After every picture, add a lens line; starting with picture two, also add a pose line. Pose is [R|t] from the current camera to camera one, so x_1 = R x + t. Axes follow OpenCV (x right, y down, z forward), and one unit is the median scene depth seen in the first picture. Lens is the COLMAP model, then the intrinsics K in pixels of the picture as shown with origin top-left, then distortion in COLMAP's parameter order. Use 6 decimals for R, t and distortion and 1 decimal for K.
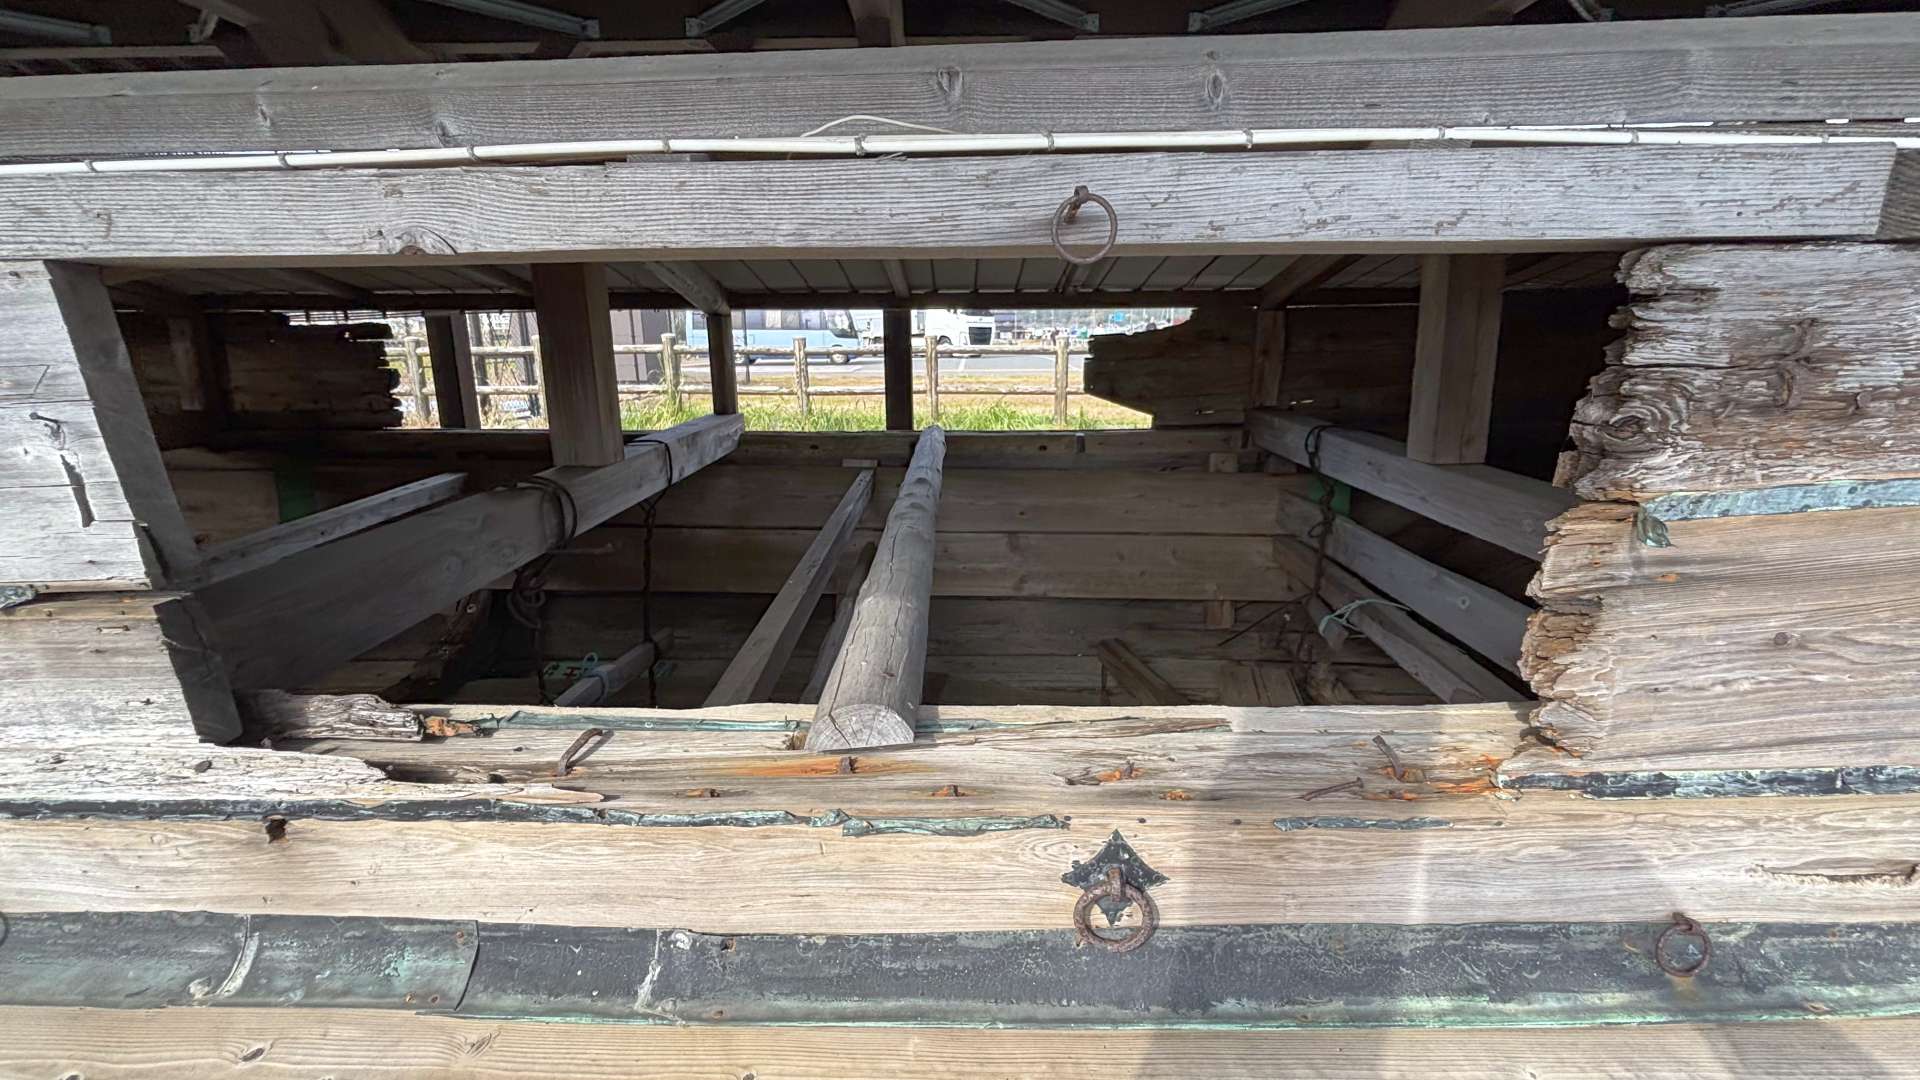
lens RADIAL K [[815.5, 0, 960.0], [0, 815.5, 540.0], [0, 0, 1]] dist [-0.000368, 0.000818]
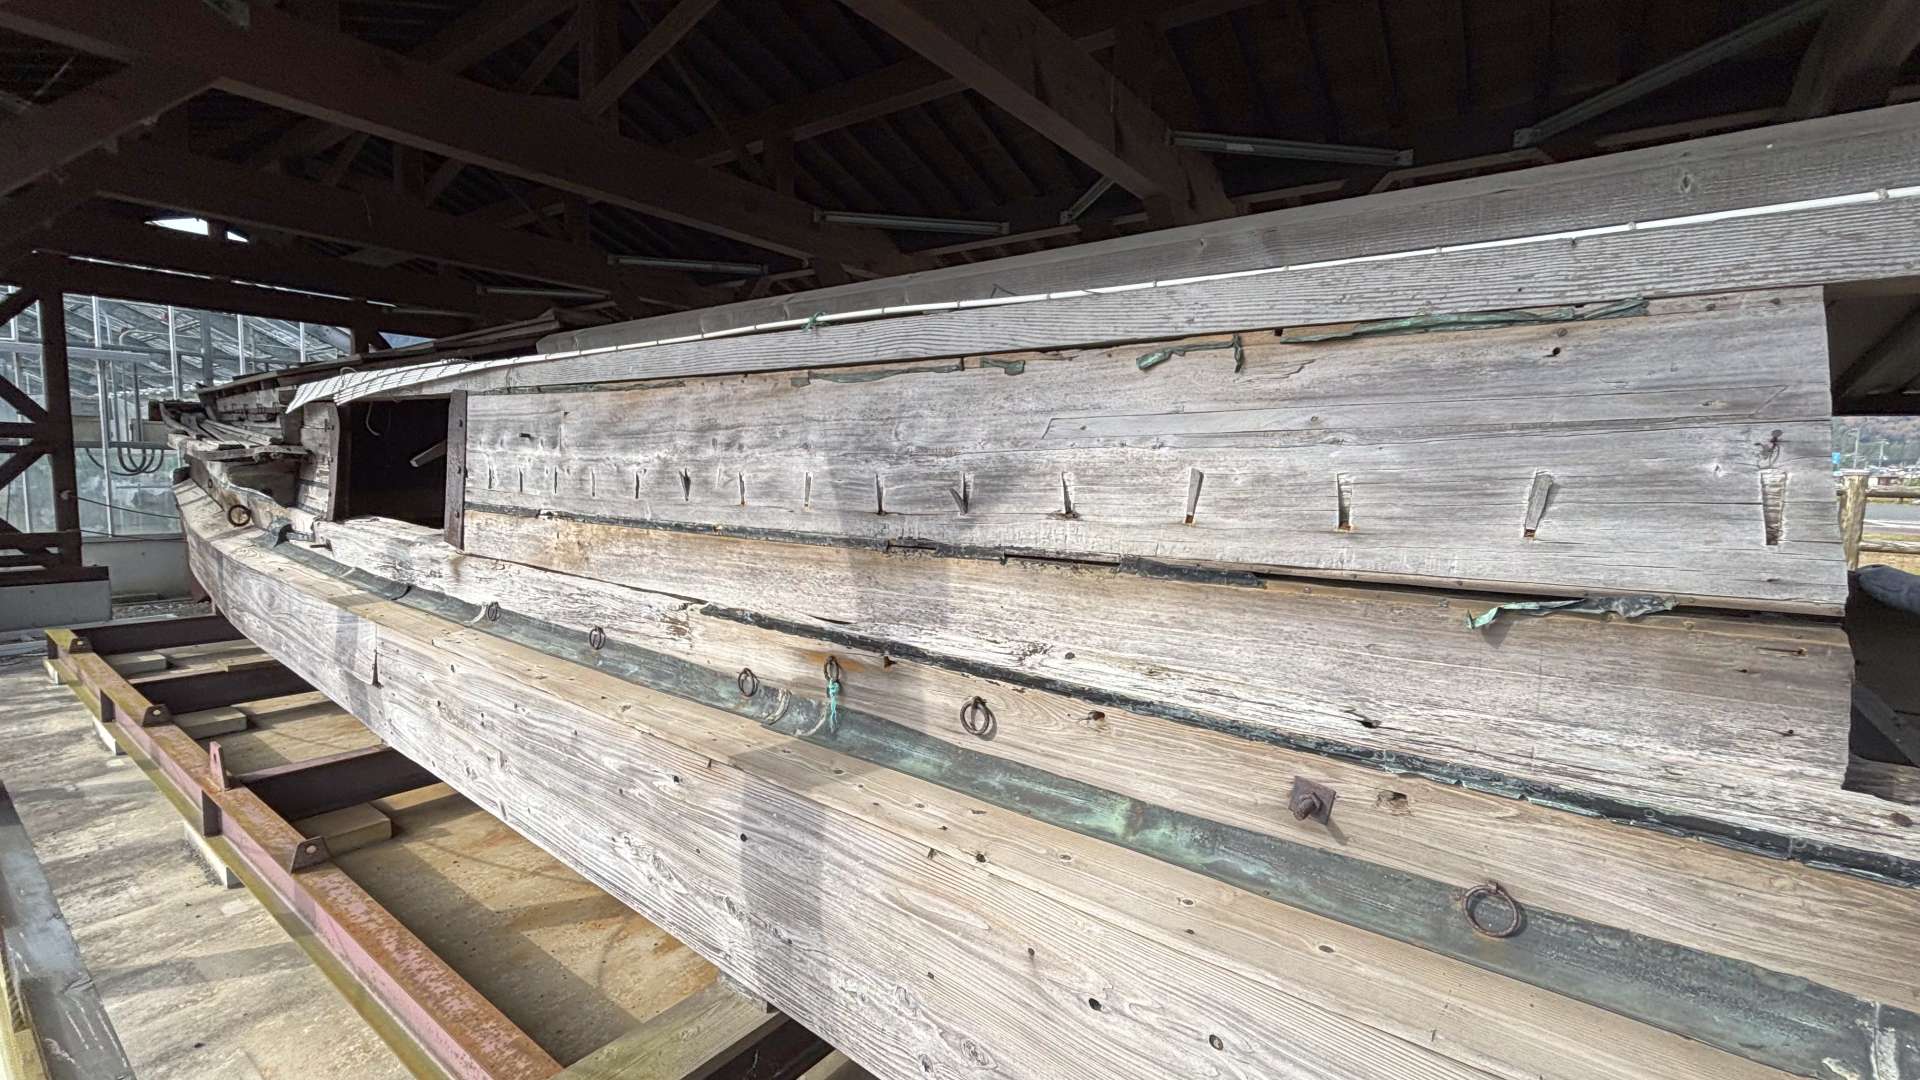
lens RADIAL K [[815.5, 0, 960.0], [0, 815.5, 540.0], [0, 0, 1]] dist [-0.000368, 0.000818]
pose [[0.810878, 0.085806, -0.578891, -0.282019], [-0.172574, 0.980265, -0.096432, 0.053332], [0.559192, 0.178096, 0.809683, -0.079689]]
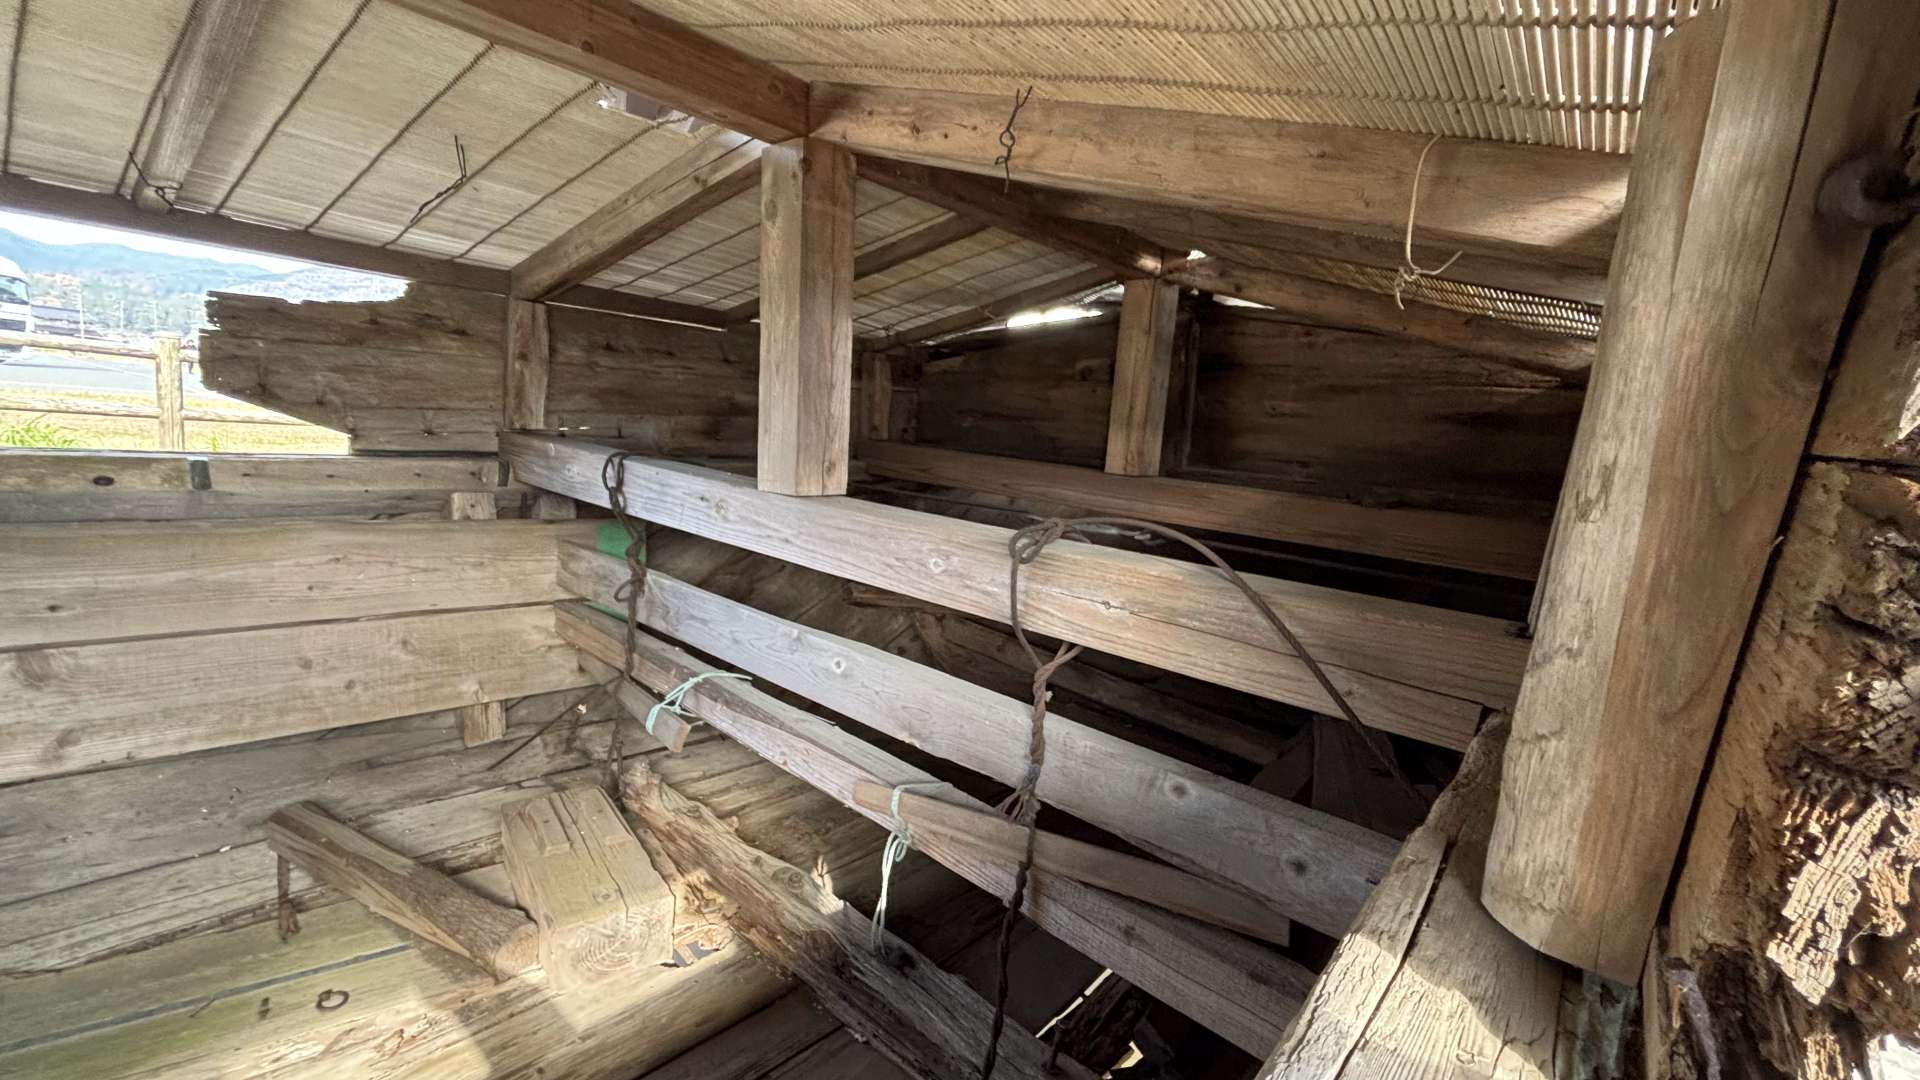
lens RADIAL K [[828.3, 0, 938.4], [0, 828.3, 543.6], [0, 0, 1]] dist [-0.000334, 0.005380]
pose [[0.650747, -0.045443, 0.757933, 0.042446], [0.092613, 0.995505, -0.019829, -0.011961], [-0.753625, 0.083098, 0.652031, 0.242702]]
